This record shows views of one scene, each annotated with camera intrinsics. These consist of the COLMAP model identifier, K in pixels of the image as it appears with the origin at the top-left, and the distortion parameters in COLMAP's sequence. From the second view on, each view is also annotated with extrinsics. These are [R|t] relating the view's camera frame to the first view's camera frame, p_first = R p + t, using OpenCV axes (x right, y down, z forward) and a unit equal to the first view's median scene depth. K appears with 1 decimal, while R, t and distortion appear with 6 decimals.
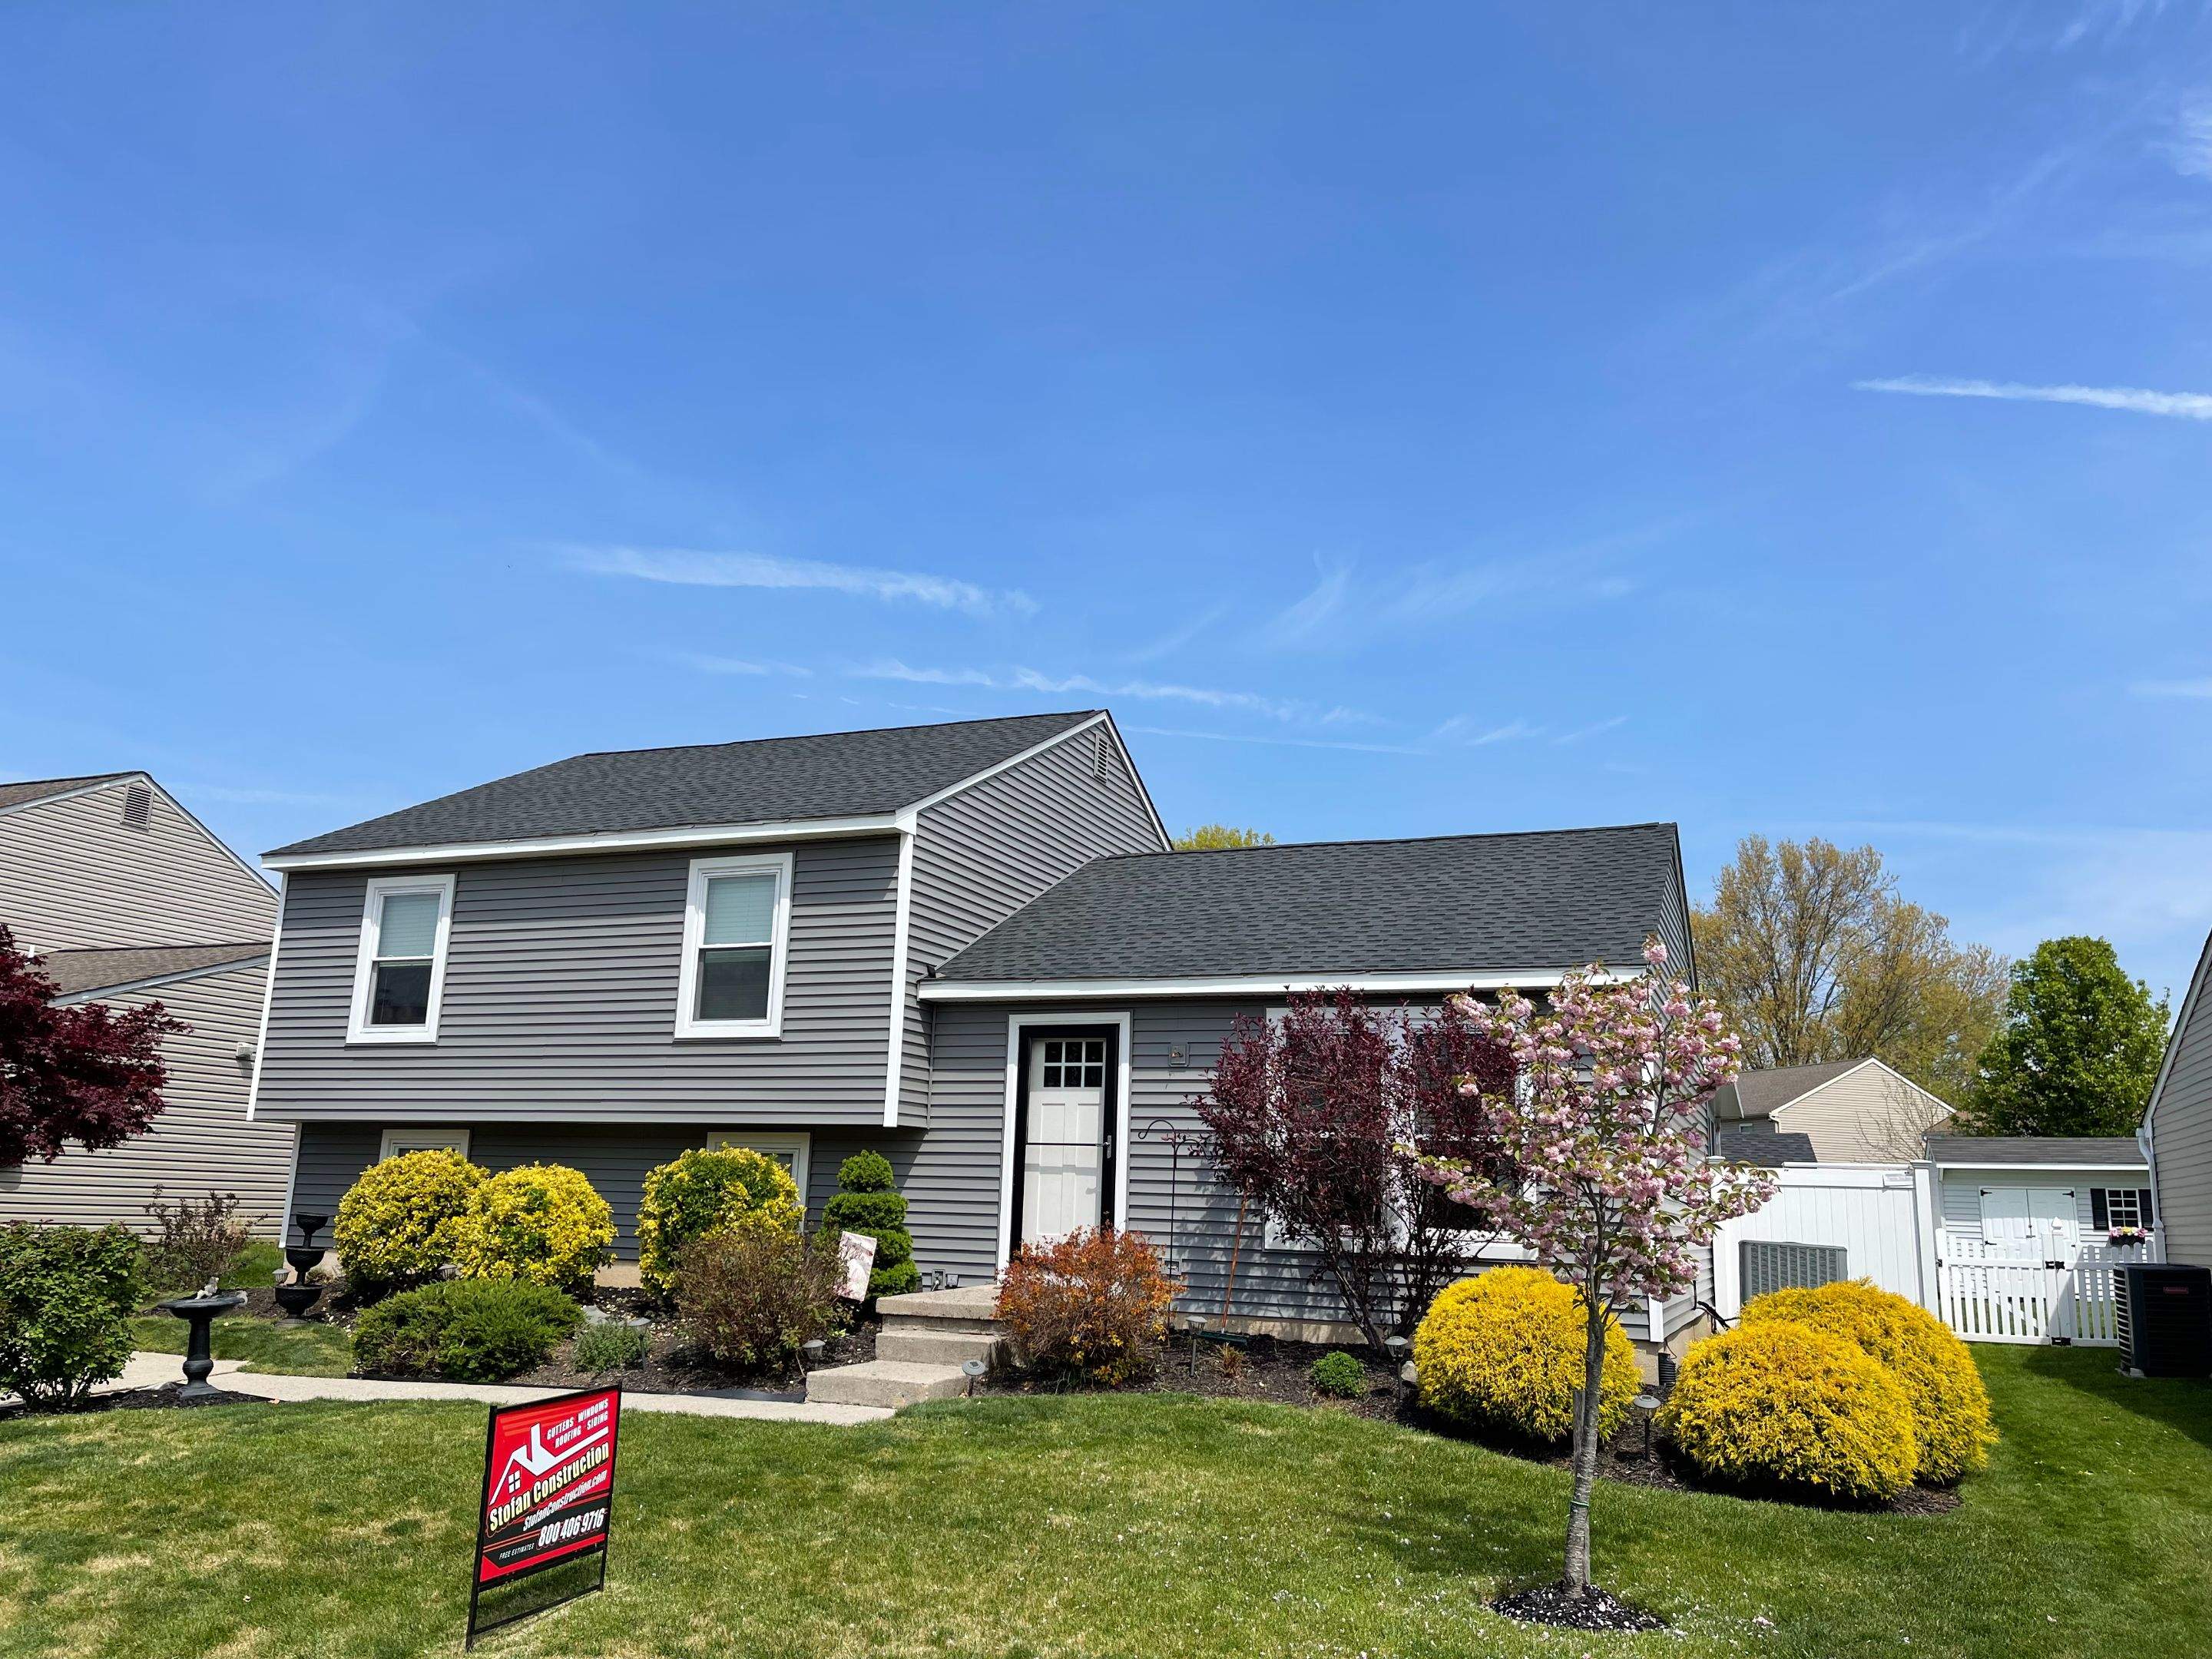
lens RADIAL K [[1678.9, 0, 1110.9], [0, 1678.9, 844.5], [0, 0, 1]] dist [0.051491, -0.031848]
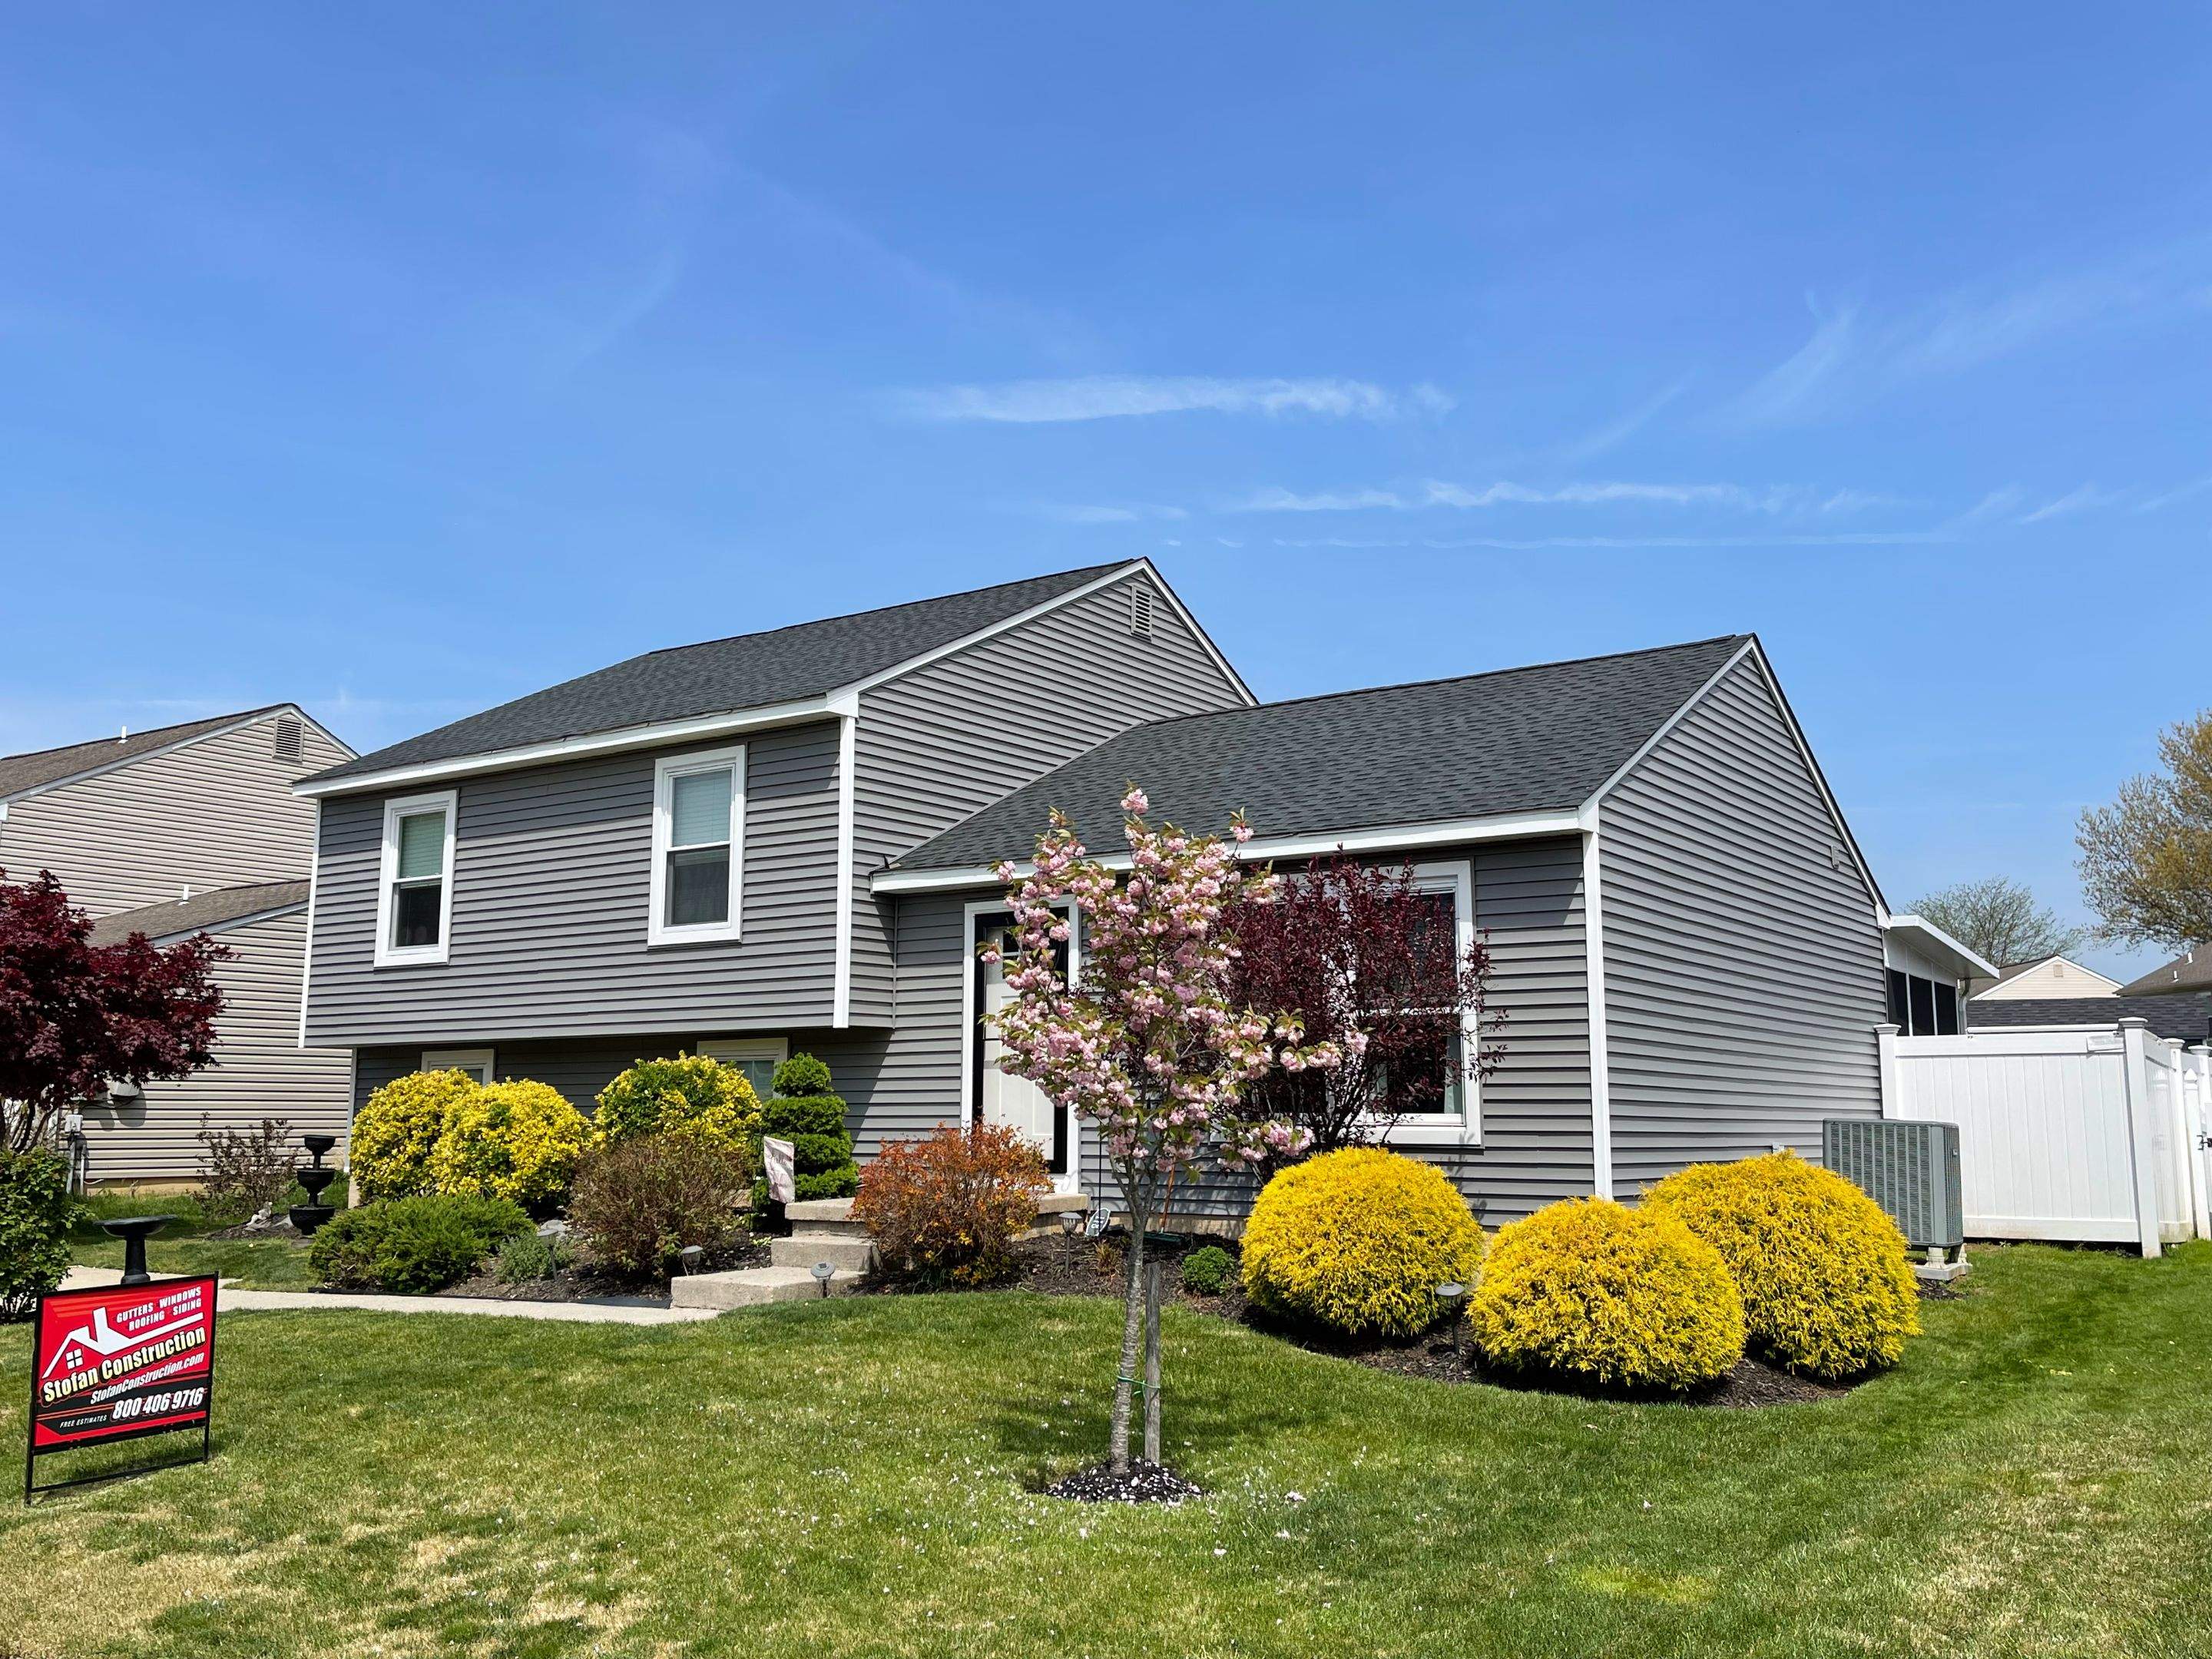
lens RADIAL K [[1935.8, 0, 1106.0], [0, 1935.8, 829.5], [0, 0, 1]] dist [0.080064, -0.108786]
pose [[0.975980, -0.061804, -0.208911, 0.245009], [0.074348, 0.995838, 0.052726, 0.010213], [0.204782, -0.066992, 0.976512, -0.026050]]
